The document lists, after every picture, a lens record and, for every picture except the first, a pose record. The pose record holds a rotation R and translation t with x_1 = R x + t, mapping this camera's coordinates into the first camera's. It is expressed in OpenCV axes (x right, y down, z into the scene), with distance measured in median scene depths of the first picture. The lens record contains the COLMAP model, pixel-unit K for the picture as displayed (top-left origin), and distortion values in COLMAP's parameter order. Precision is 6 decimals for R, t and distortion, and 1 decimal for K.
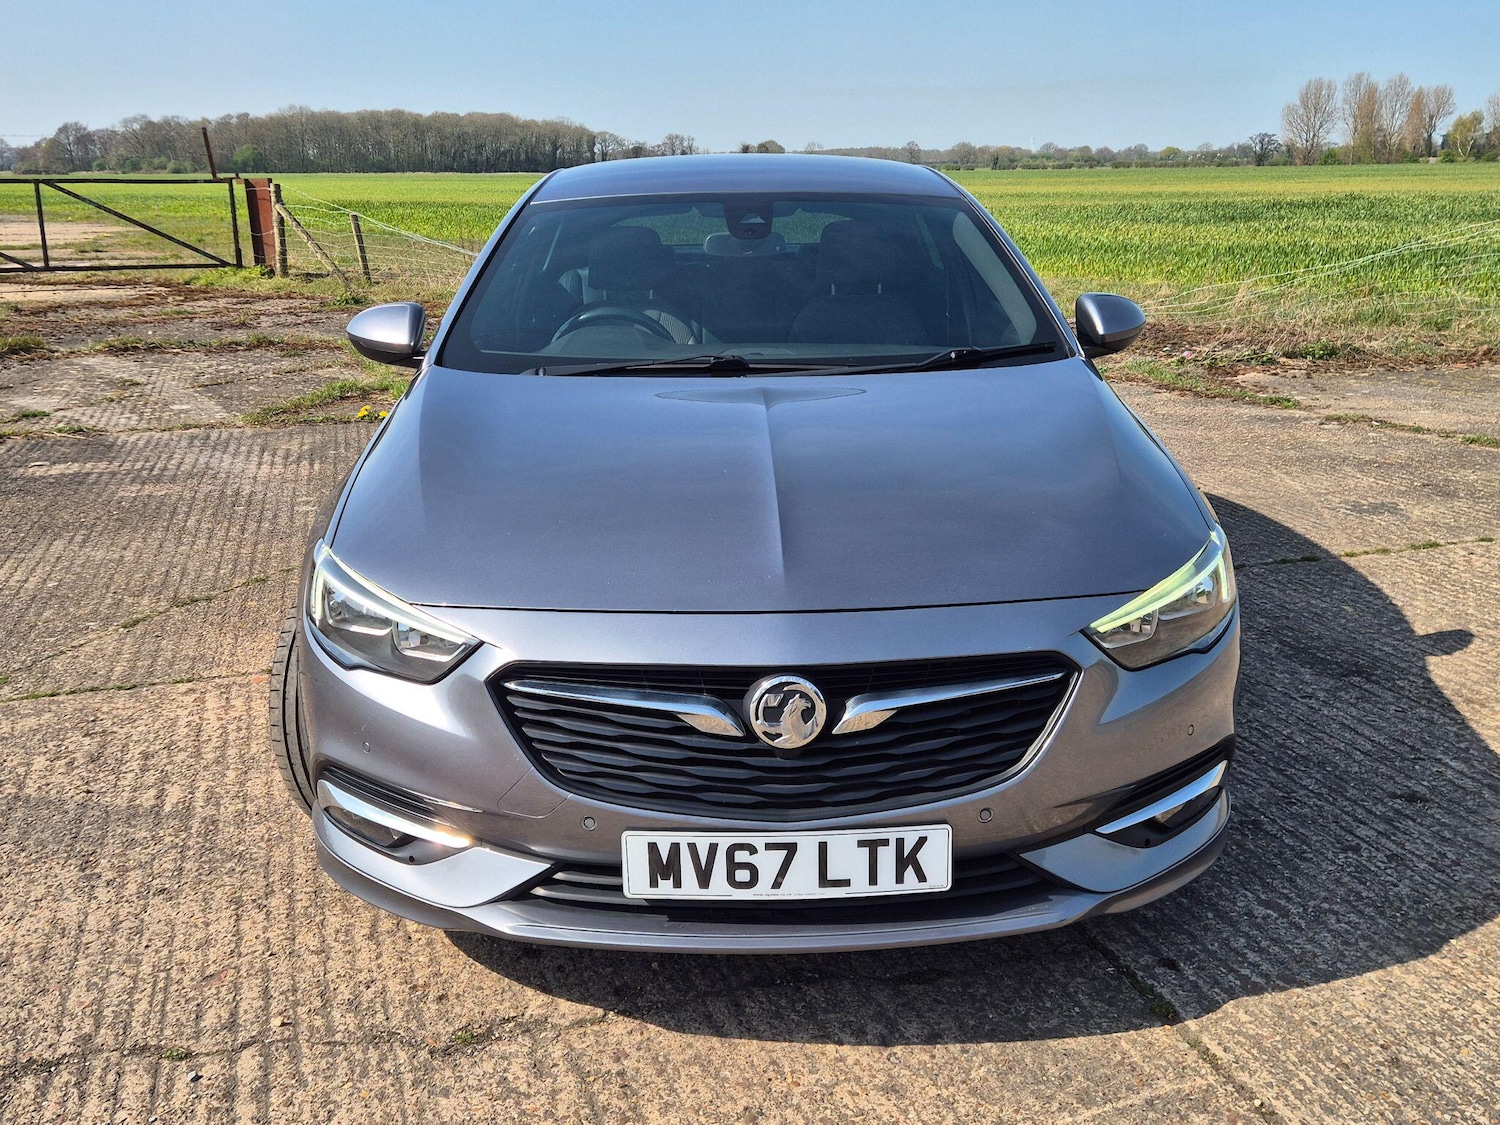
lens RADIAL K [[1511.9, 0, 772.6], [0, 1511.9, 560.1], [0, 0, 1]] dist [0.112675, -0.169311]
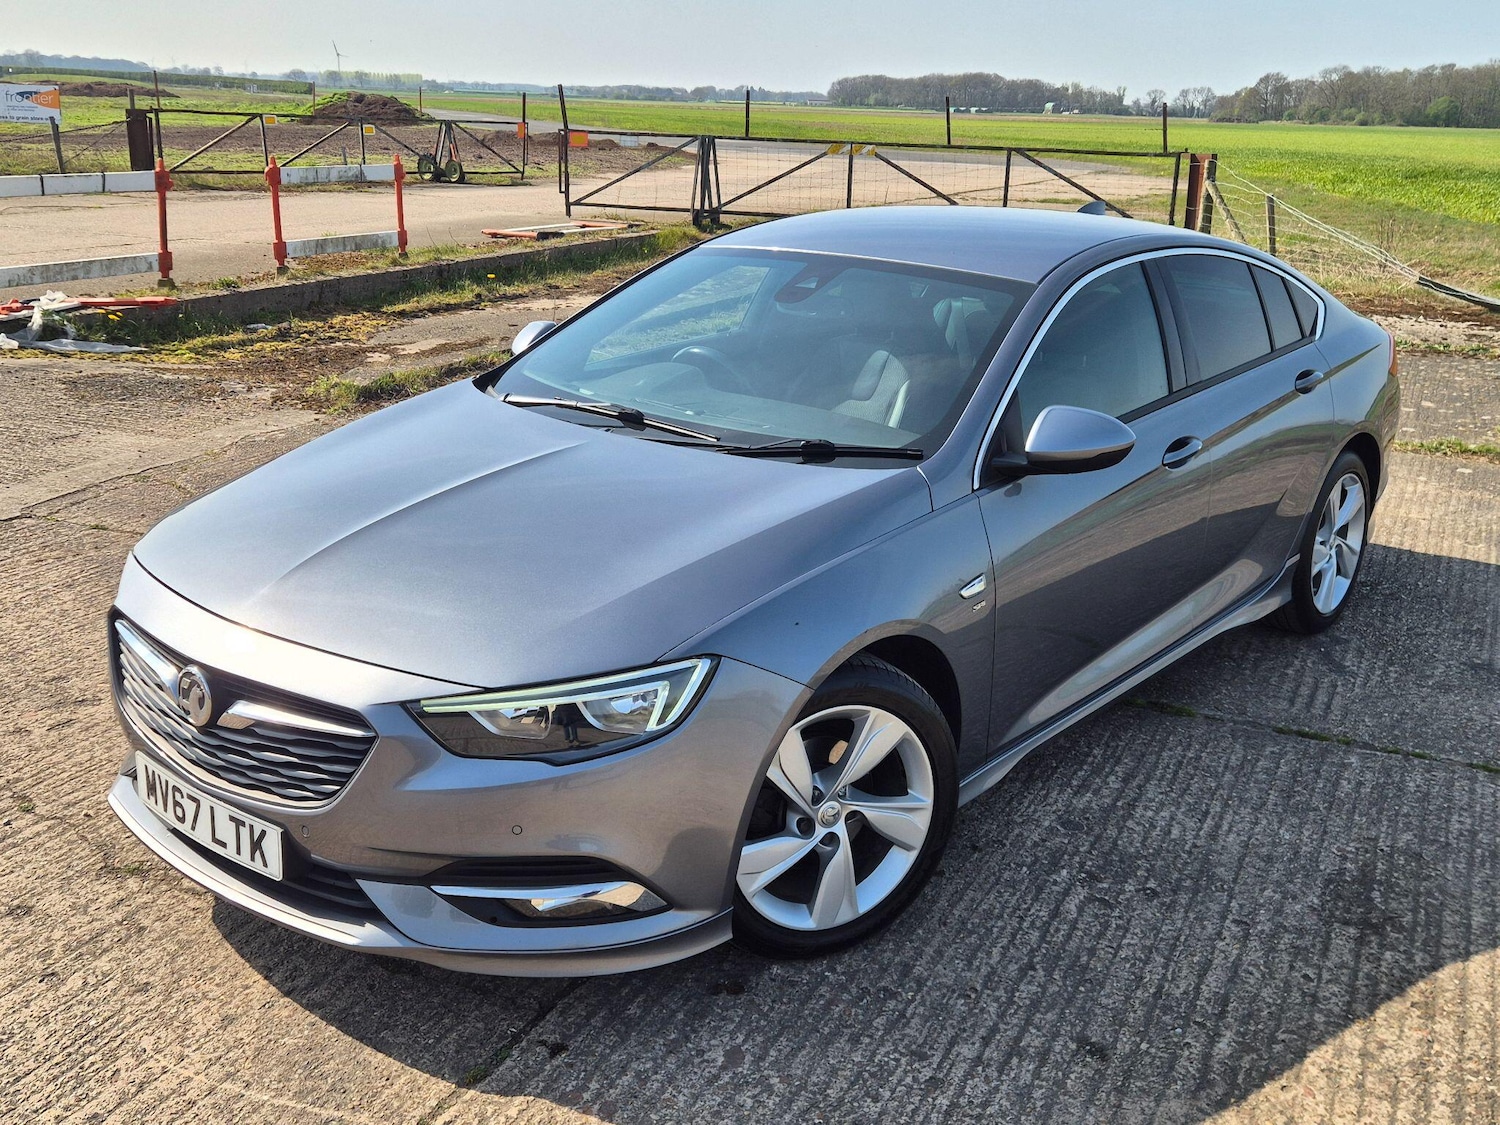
lens RADIAL K [[1522.7, 0, 743.1], [0, 1522.7, 524.8], [0, 0, 1]] dist [0.094741, -0.109633]
pose [[0.736122, 0.210125, -0.643407, 1.012558], [-0.204926, 0.975165, 0.084016, -0.213757], [0.645081, 0.070005, 0.760900, 0.268669]]
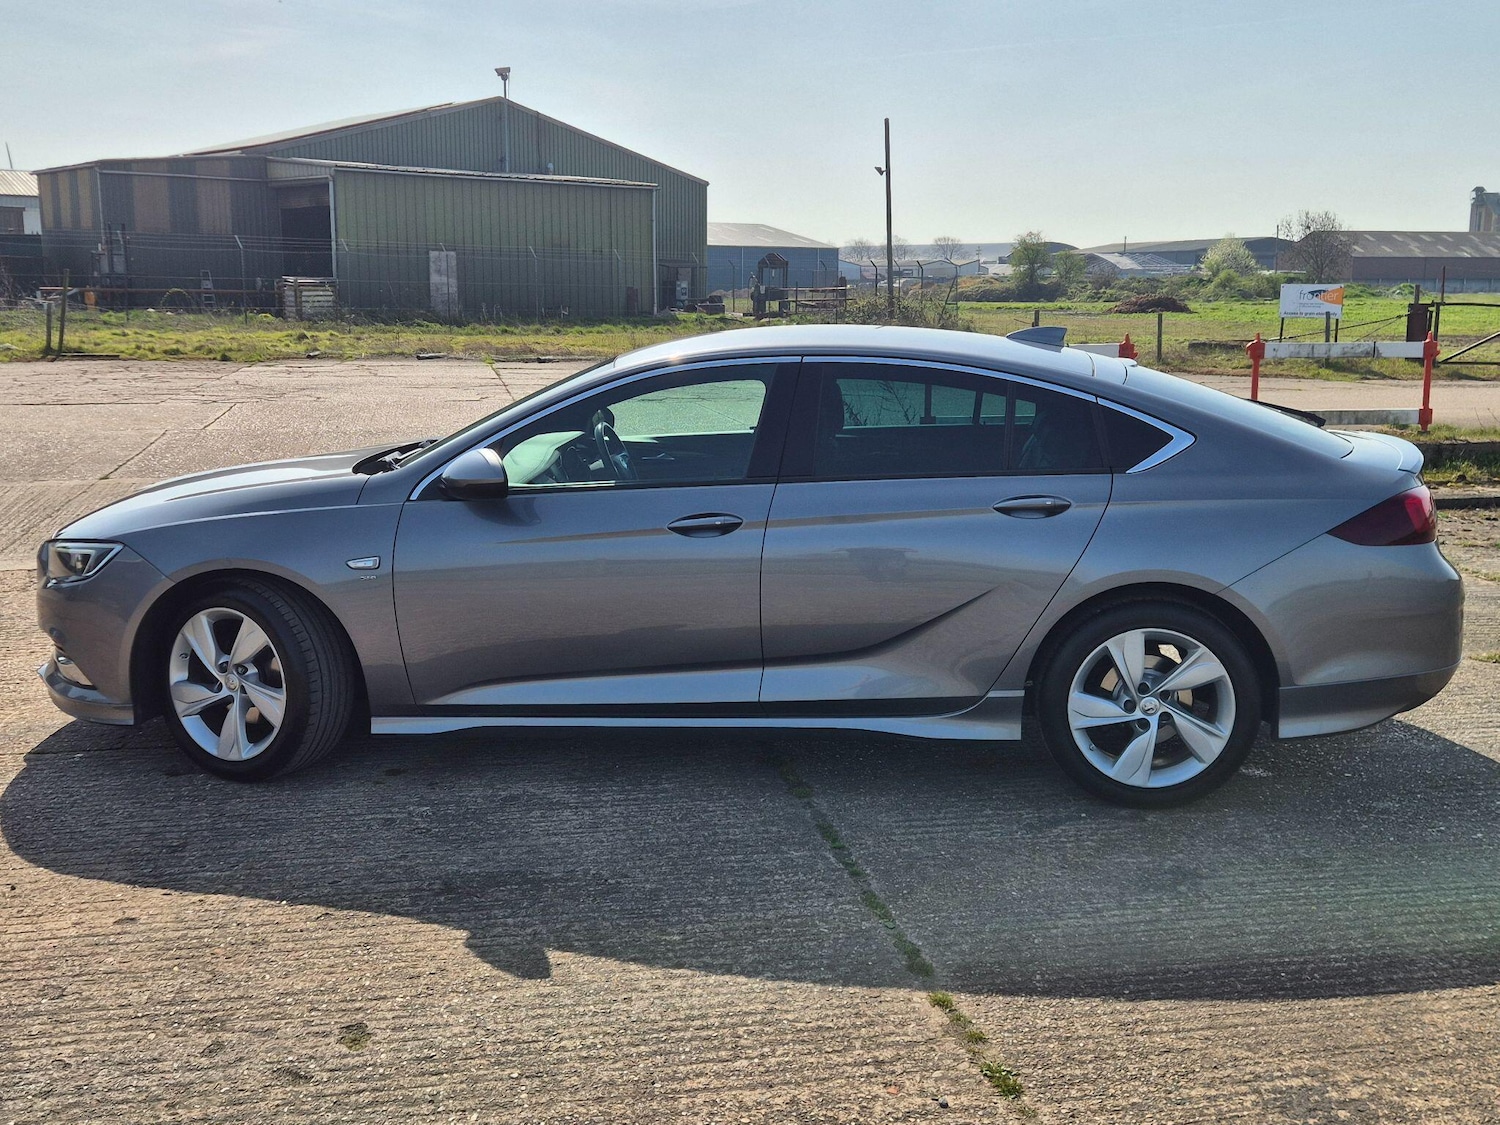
lens RADIAL K [[1522.8, 0, 756.3], [0, 1522.8, 521.3], [0, 0, 1]] dist [0.100692, -0.120759]
pose [[-0.125827, 0.162659, -0.978626, 2.040896], [-0.257334, 0.947349, 0.190547, -0.604196], [0.958095, 0.275810, -0.077344, 1.958587]]
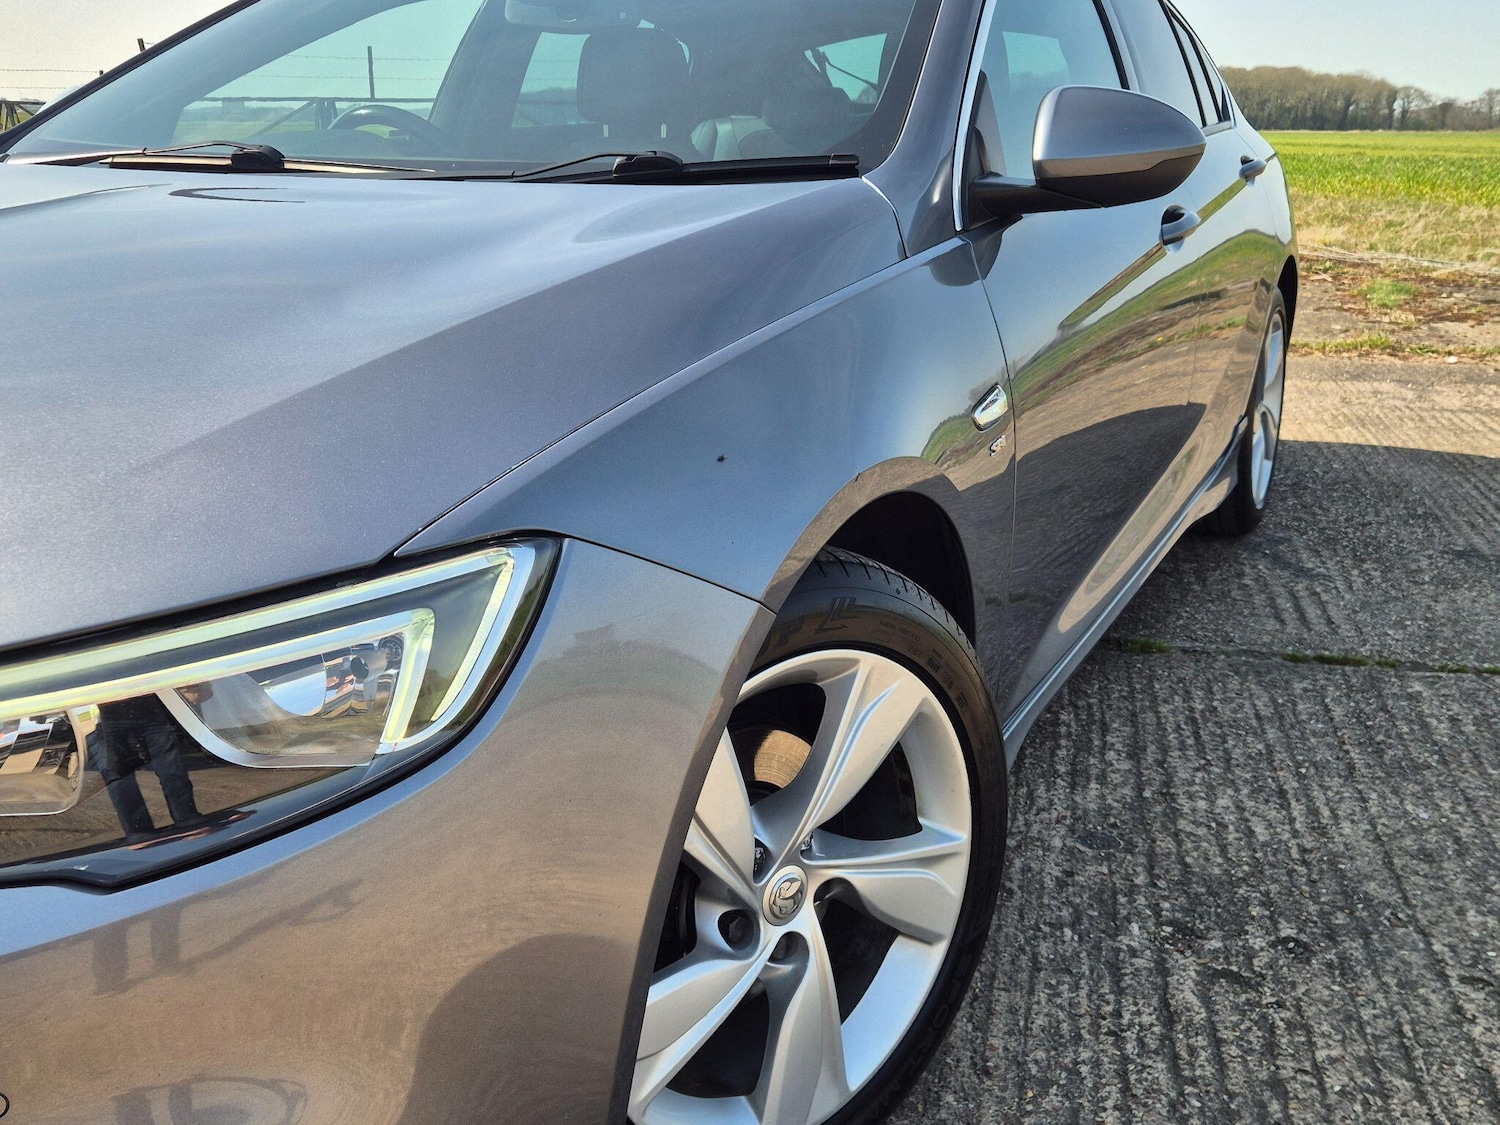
lens RADIAL K [[1522.8, 0, 756.3], [0, 1522.8, 521.3], [0, 0, 1]] dist [0.100692, -0.120759]
pose [[0.879099, 0.136601, -0.456646, 0.555070], [-0.137256, 0.990021, 0.031922, -0.051927], [0.456450, 0.034615, 0.889076, 0.749312]]
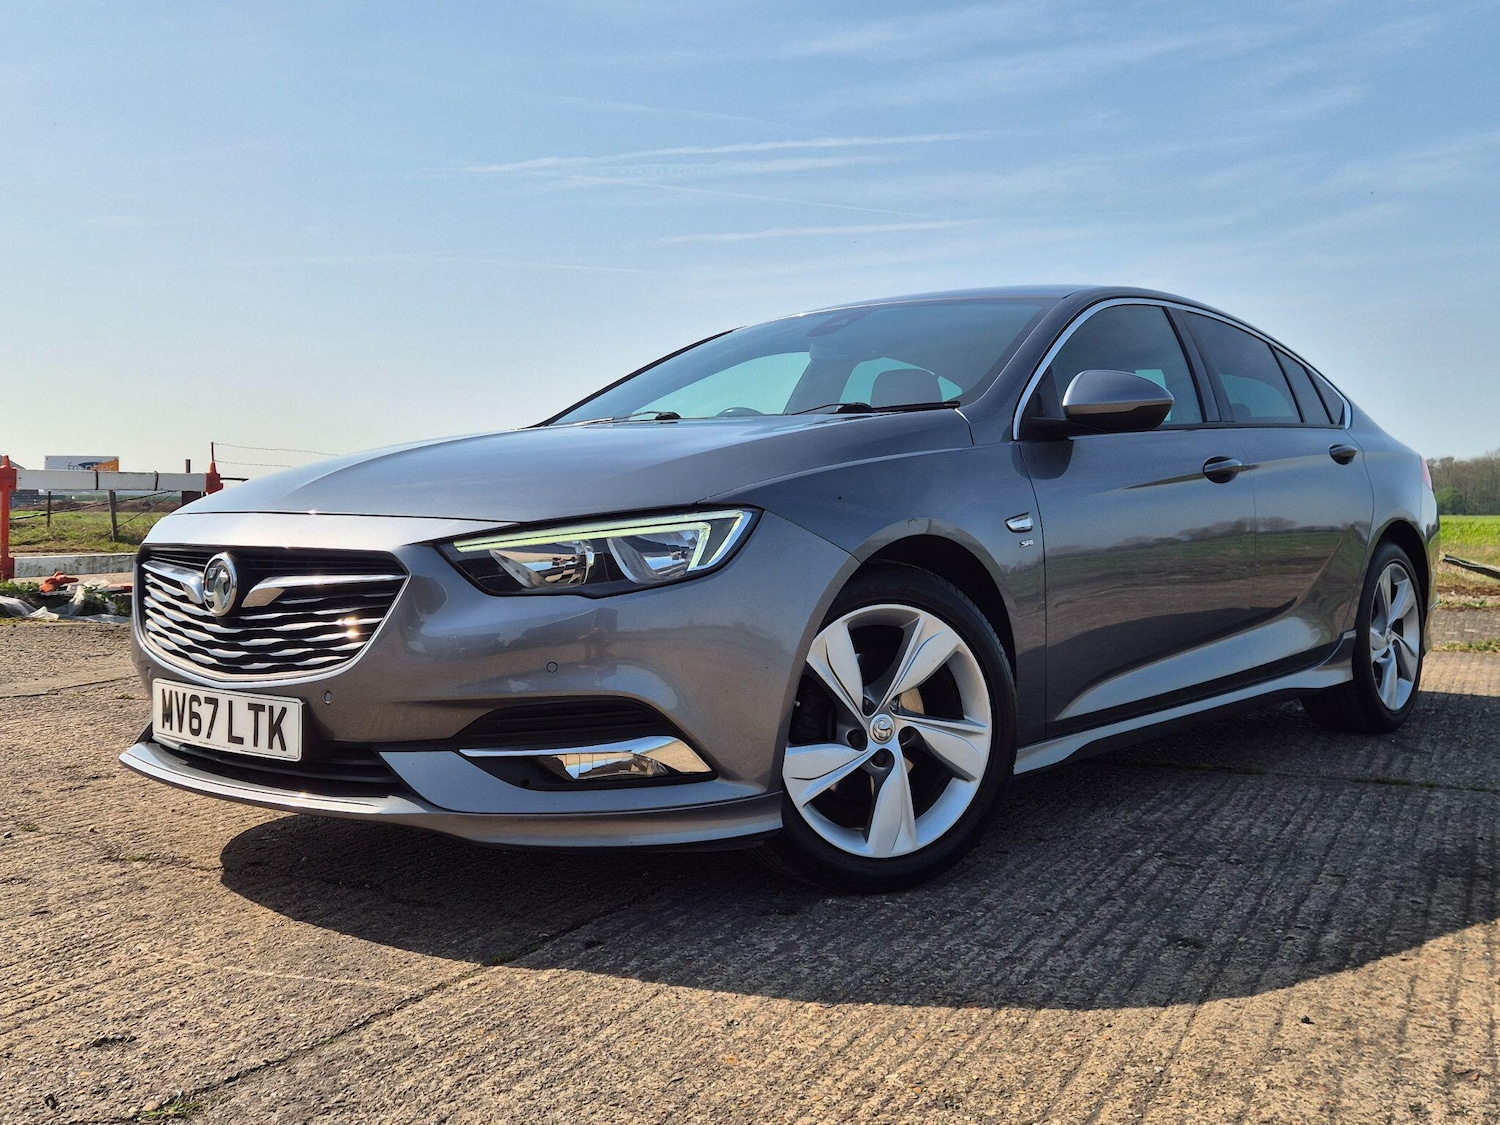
lens RADIAL K [[1522.8, 0, 756.3], [0, 1522.8, 521.3], [0, 0, 1]] dist [0.100692, -0.120759]
pose [[0.730393, 0.016065, -0.682838, 1.039423], [-0.181534, 0.968333, -0.171395, 0.163323], [0.658461, 0.249144, 0.710180, 0.341358]]
